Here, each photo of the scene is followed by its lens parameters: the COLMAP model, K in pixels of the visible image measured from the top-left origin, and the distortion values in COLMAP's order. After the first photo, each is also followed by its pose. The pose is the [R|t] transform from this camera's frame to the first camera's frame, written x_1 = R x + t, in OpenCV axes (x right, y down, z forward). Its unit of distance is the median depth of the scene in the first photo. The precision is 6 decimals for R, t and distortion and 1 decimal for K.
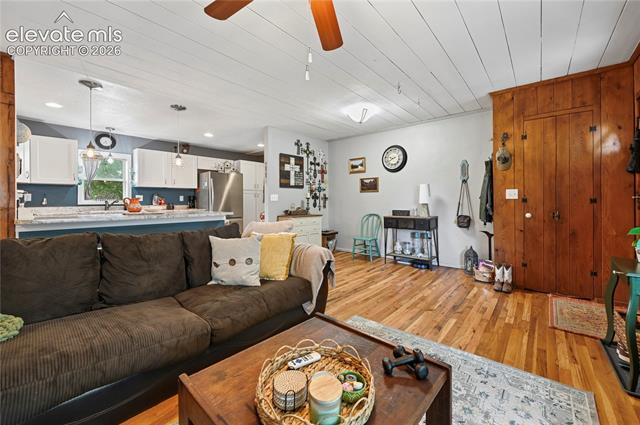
lens RADIAL K [[256.8, 0, 337.2], [0, 256.8, 201.4], [0, 0, 1]] dist [0.001425, -0.001617]
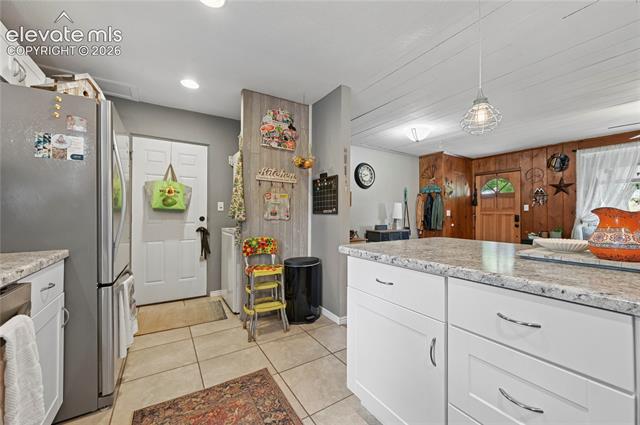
lens RADIAL K [[256.8, 0, 328.0], [0, 256.8, 214.1], [0, 0, 1]] dist [0.001425, -0.001617]
pose [[0.289974, 0.012667, 0.956951, -1.248579], [-0.005520, 0.999918, -0.011563, 0.002535], [-0.957018, -0.001930, 0.290021, 1.306806]]
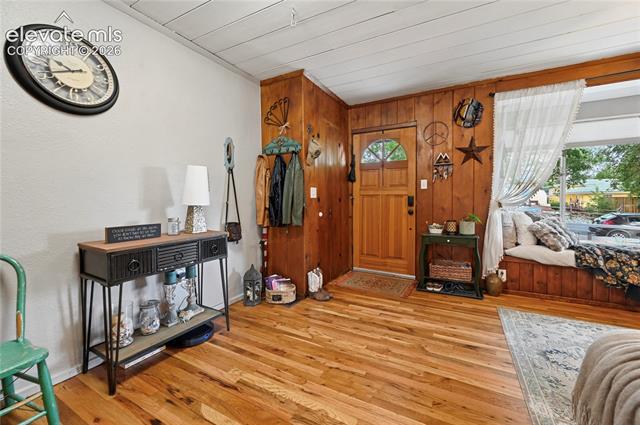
lens RADIAL K [[256.8, 0, 324.7], [0, 256.8, 205.7], [0, 0, 1]] dist [0.001425, -0.001617]
pose [[-0.174802, -0.019324, 0.984414, -0.252152], [0.005938, 0.999769, 0.020680, -0.000864], [-0.984586, 0.009460, -0.174647, 1.150370]]
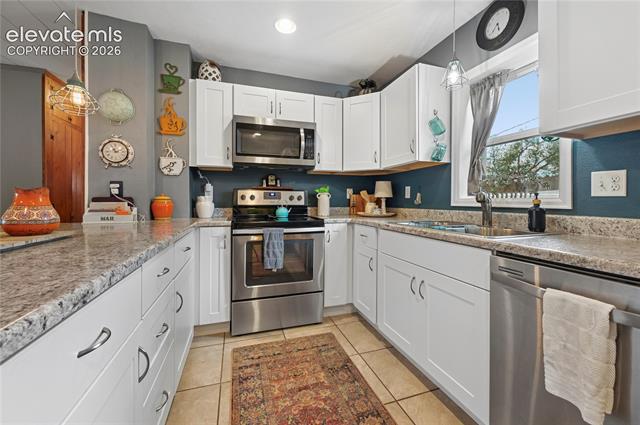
lens RADIAL K [[256.8, 0, 320.8], [0, 256.8, 201.0], [0, 0, 1]] dist [0.001425, -0.001617]
pose [[-0.527597, 0.007238, -0.849464, -0.749555], [0.003359, 0.999974, 0.006434, 0.001220], [0.849488, 0.000542, -0.527607, 1.537495]]
